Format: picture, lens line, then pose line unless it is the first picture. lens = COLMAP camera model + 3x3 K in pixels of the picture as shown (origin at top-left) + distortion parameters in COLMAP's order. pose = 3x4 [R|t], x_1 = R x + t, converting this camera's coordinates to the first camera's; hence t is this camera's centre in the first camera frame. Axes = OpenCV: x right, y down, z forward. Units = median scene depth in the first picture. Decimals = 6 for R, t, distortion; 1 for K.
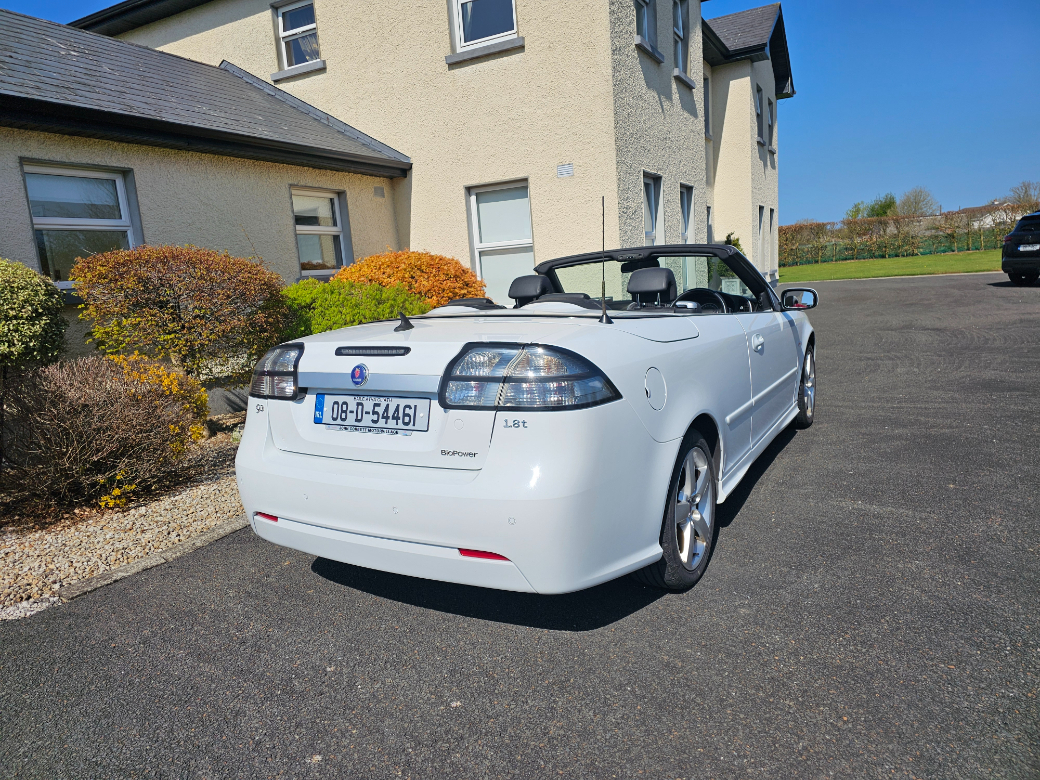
lens RADIAL K [[695.1, 0, 514.8], [0, 695.1, 379.0], [0, 0, 1]] dist [0.060405, -0.048073]
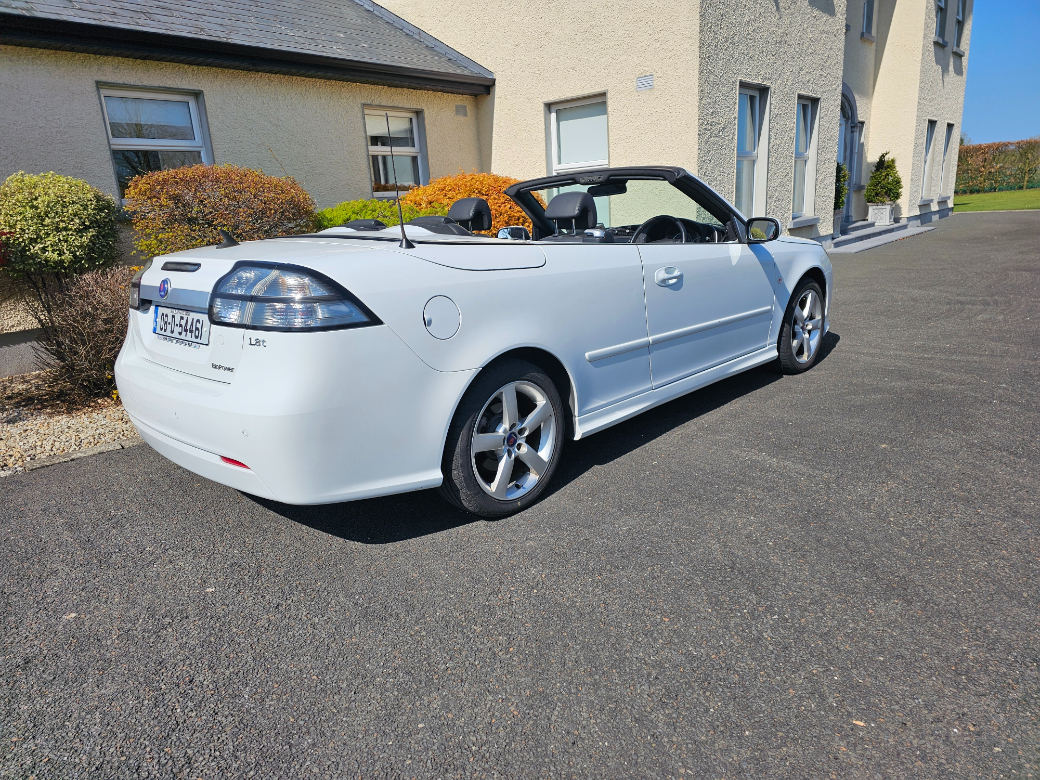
lens RADIAL K [[695.1, 0, 514.0], [0, 695.1, 394.1], [0, 0, 1]] dist [0.060405, -0.048073]
pose [[0.973647, 0.074714, -0.215473, 0.256958], [-0.047473, 0.990515, 0.128943, -0.004868], [0.223063, -0.115316, 0.967959, 0.027395]]
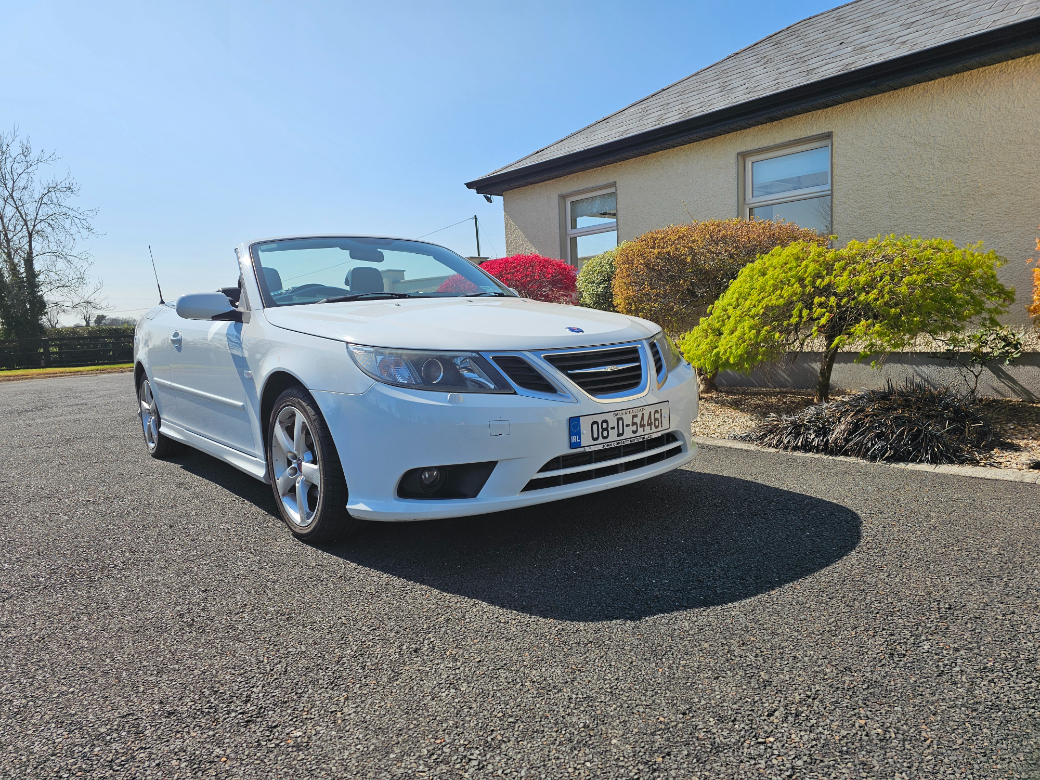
lens RADIAL K [[695.1, 0, 511.0], [0, 695.1, 382.3], [0, 0, 1]] dist [0.060405, -0.048073]
pose [[-0.346392, 0.178668, -0.920918, 0.868199], [-0.069888, 0.974052, 0.215264, -0.189502], [0.935483, 0.138927, -0.324917, 1.346404]]
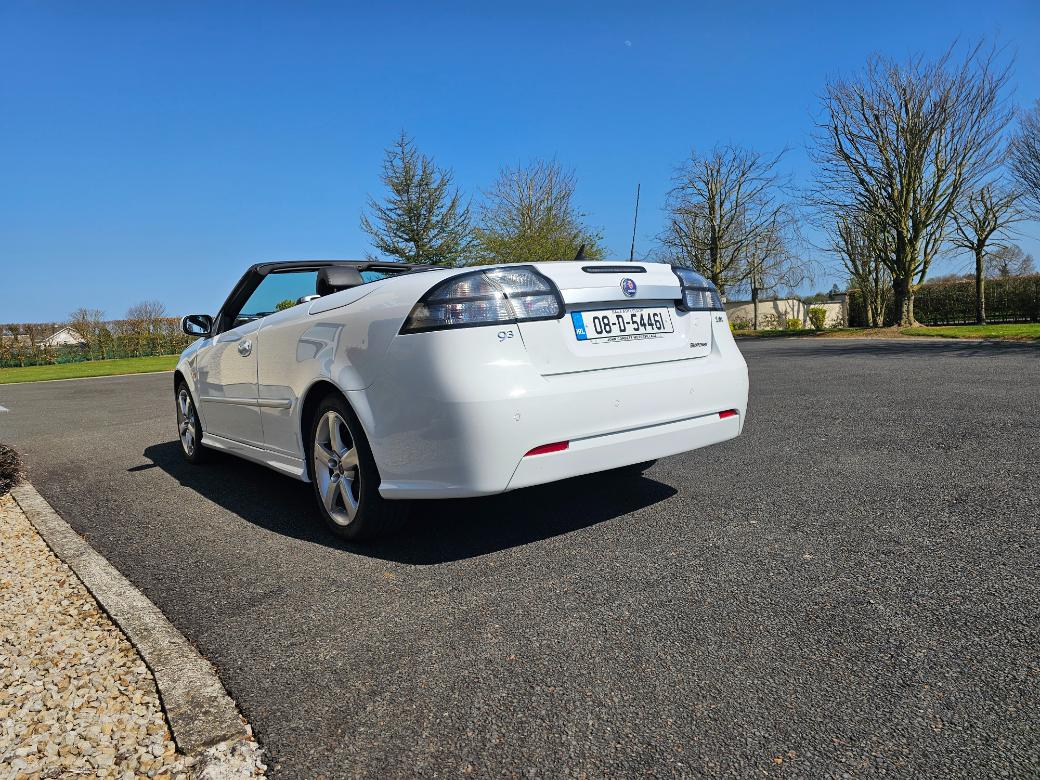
lens RADIAL K [[695.1, 0, 513.1], [0, 695.1, 387.5], [0, 0, 1]] dist [0.060405, -0.048073]
pose [[0.376335, -0.030814, 0.925971, -0.633674], [0.181355, 0.982562, -0.041010, 0.078157], [-0.908561, 0.183363, 0.375361, 0.369199]]
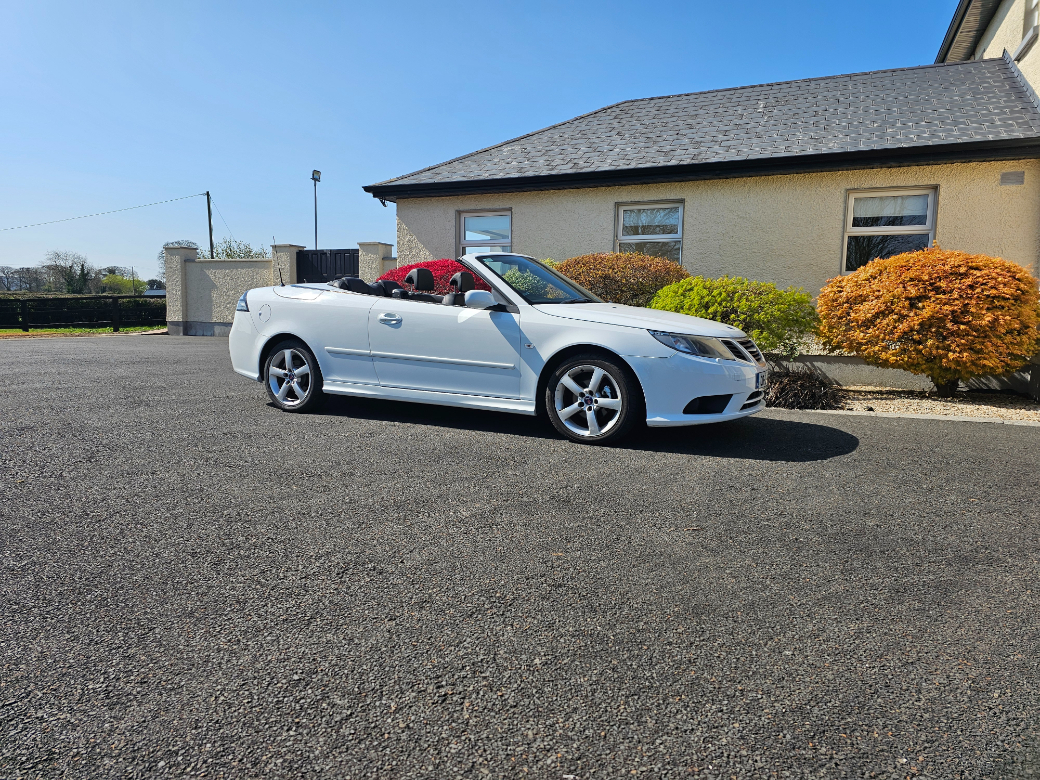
lens RADIAL K [[695.1, 0, 509.3], [0, 695.1, 376.2], [0, 0, 1]] dist [0.060405, -0.048073]
pose [[0.051923, 0.173231, -0.983511, 1.334896], [-0.173390, 0.971446, 0.161952, -0.157726], [0.983484, 0.162122, 0.080477, 0.828519]]
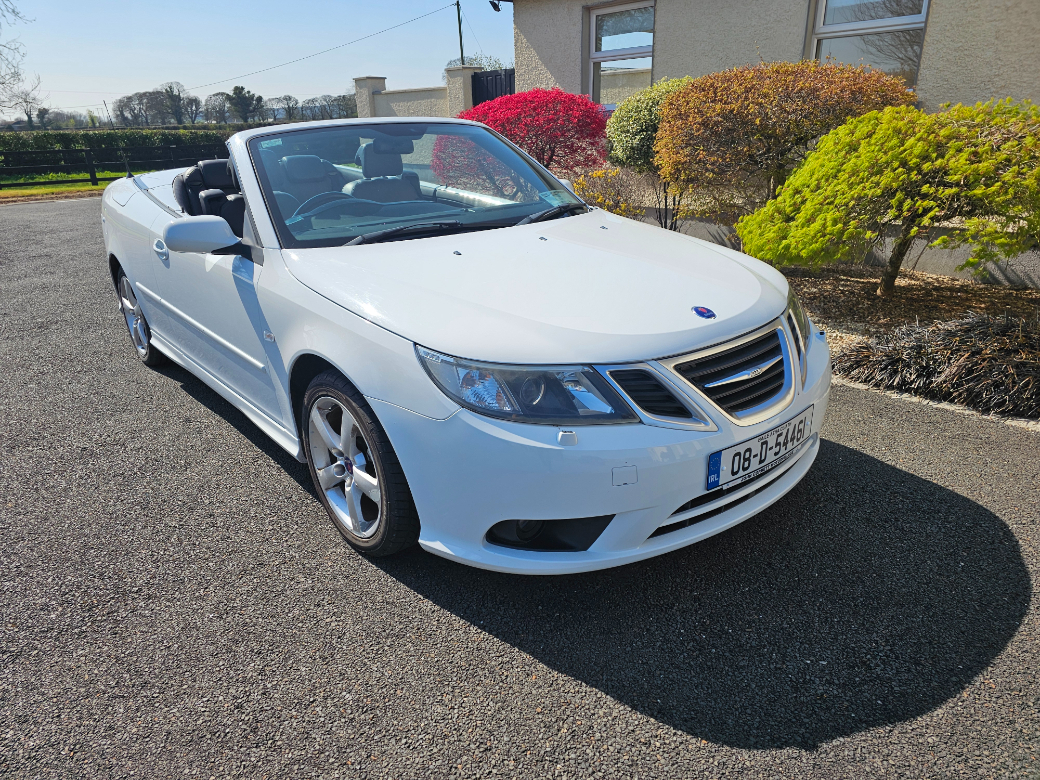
lens RADIAL K [[695.1, 0, 510.5], [0, 695.1, 397.7], [0, 0, 1]] dist [0.060405, -0.048073]
pose [[-0.325342, 0.425229, -0.844590, 0.755982], [-0.092341, 0.874626, 0.475922, -0.259438], [0.941077, 0.232828, -0.245286, 1.217289]]
